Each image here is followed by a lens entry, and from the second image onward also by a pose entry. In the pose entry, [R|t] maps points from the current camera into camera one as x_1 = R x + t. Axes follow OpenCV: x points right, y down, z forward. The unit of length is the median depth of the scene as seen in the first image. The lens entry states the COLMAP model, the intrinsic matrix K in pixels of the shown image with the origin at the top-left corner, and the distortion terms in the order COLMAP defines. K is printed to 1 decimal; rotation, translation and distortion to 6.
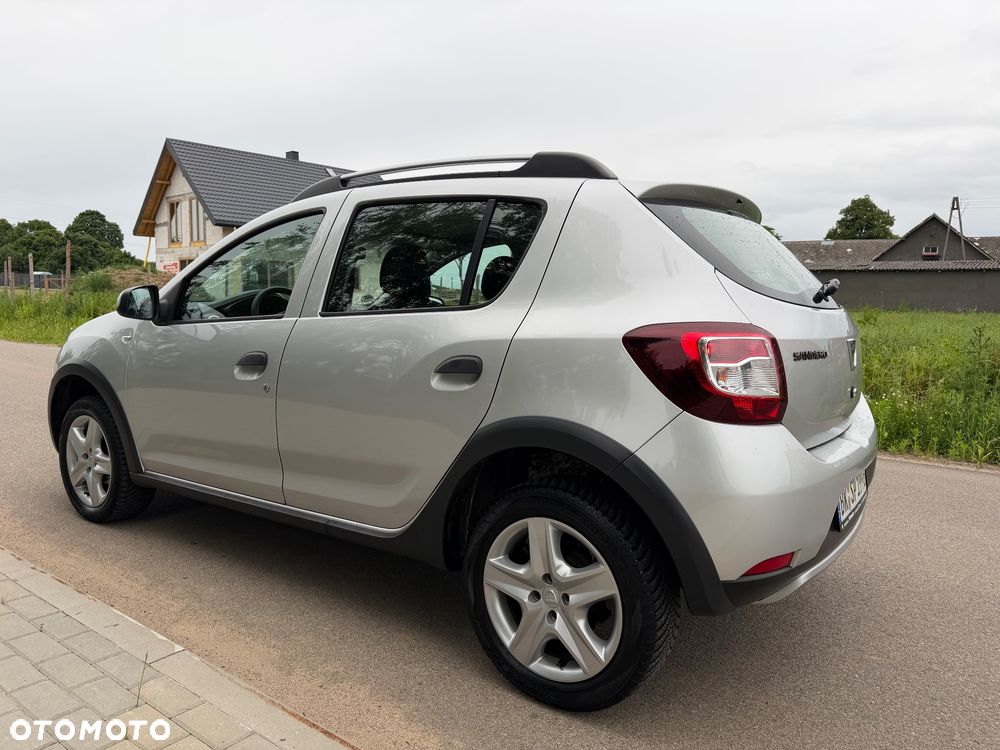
lens RADIAL K [[711.0, 0, 499.4], [0, 711.0, 371.5], [0, 0, 1]] dist [0.029576, -0.037019]
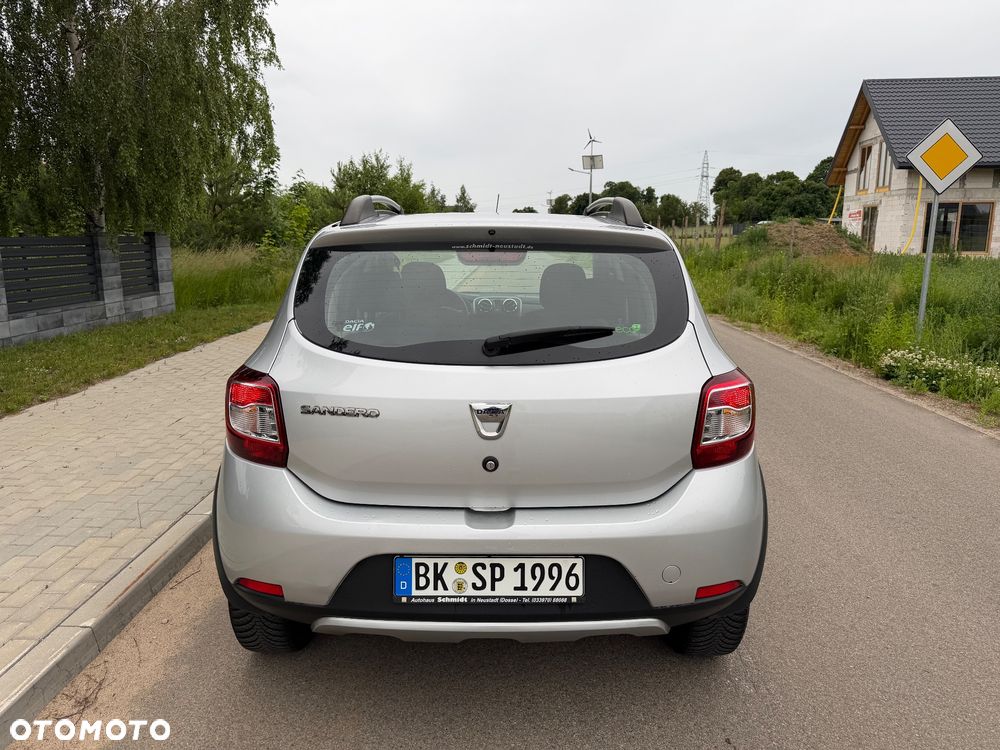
lens RADIAL K [[711.0, 0, 500.8], [0, 711.0, 372.6], [0, 0, 1]] dist [0.029576, -0.037019]
pose [[0.586005, 0.137354, -0.798581, 0.882013], [-0.074270, 0.990485, 0.115861, -0.135066], [0.806897, -0.008584, 0.590630, 0.383450]]
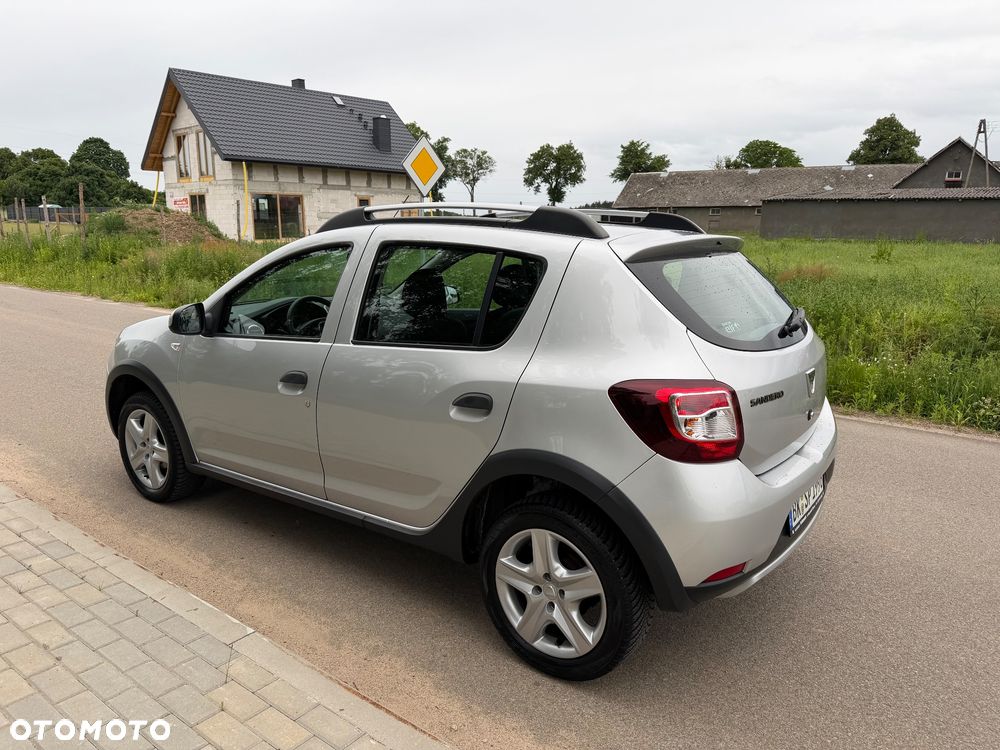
lens RADIAL K [[711.0, 0, 504.7], [0, 711.0, 378.2], [0, 0, 1]] dist [0.029576, -0.037019]
pose [[0.999903, -0.006526, -0.012335, 0.007446], [0.007846, 0.993877, 0.110214, -0.124200], [0.011540, -0.110300, 0.993831, -0.122356]]
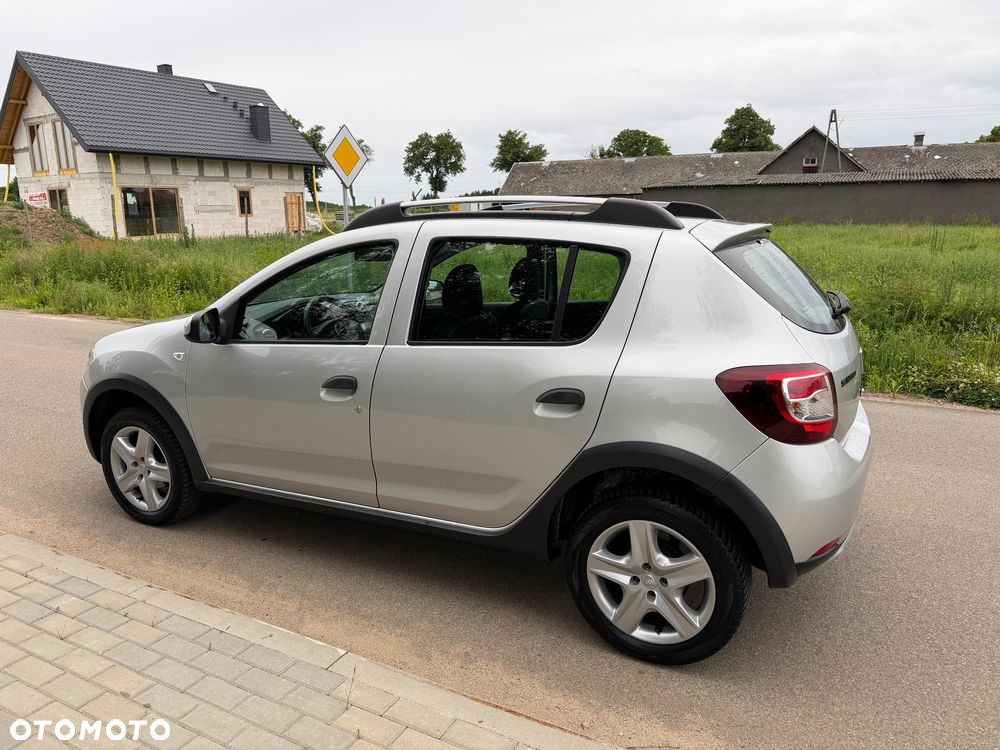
lens RADIAL K [[711.0, 0, 501.0], [0, 711.0, 375.0], [0, 0, 1]] dist [0.029576, -0.037019]
pose [[0.988442, -0.059672, 0.139360, -0.224653], [0.042401, 0.991405, 0.123765, -0.136836], [-0.145548, -0.116426, 0.982477, -0.097108]]
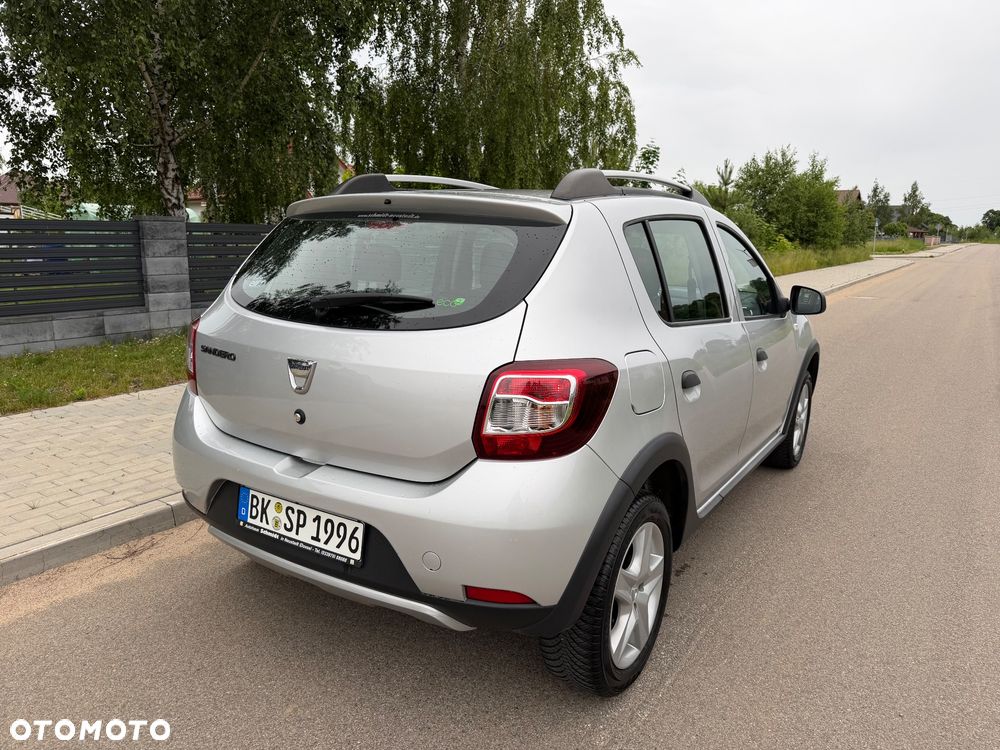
lens RADIAL K [[711.0, 0, 502.3], [0, 711.0, 387.7], [0, 0, 1]] dist [0.029576, -0.037019]
pose [[0.054250, 0.195966, -0.979109, 1.053679], [-0.120563, 0.974665, 0.188396, -0.158450], [0.991222, 0.107824, 0.076501, 0.892966]]
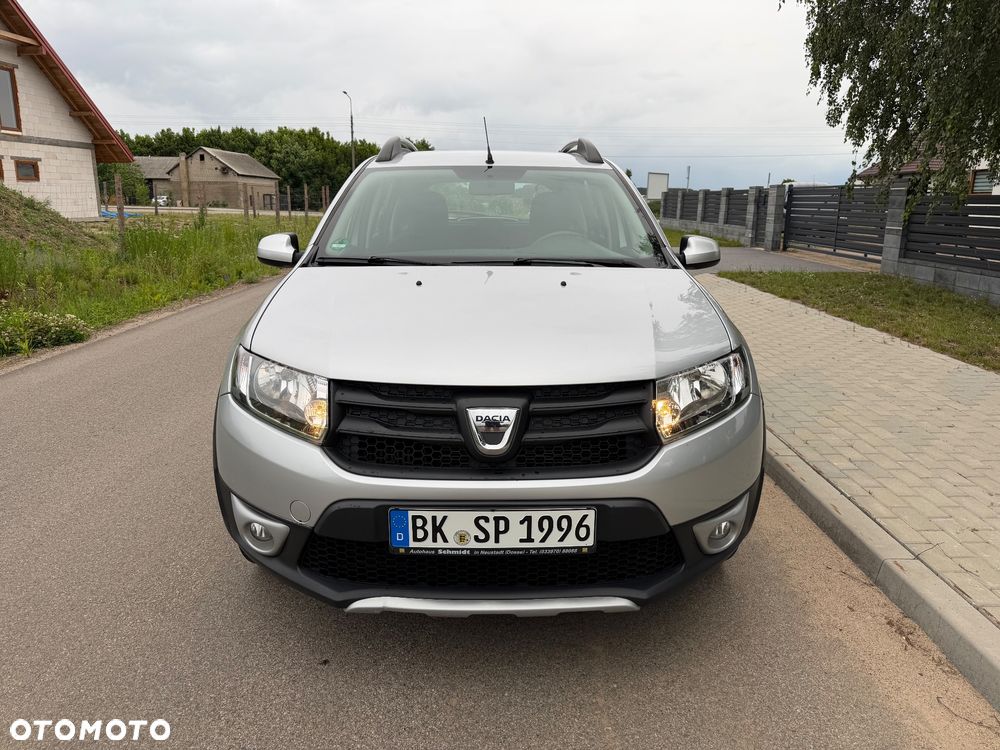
lens RADIAL K [[711.0, 0, 498.4], [0, 711.0, 367.6], [0, 0, 1]] dist [0.029576, -0.037019]
pose [[-0.595412, -0.209077, 0.775739, -1.172612], [0.060842, 0.951039, 0.303022, -0.269322], [-0.801114, 0.227620, -0.553539, 1.849655]]
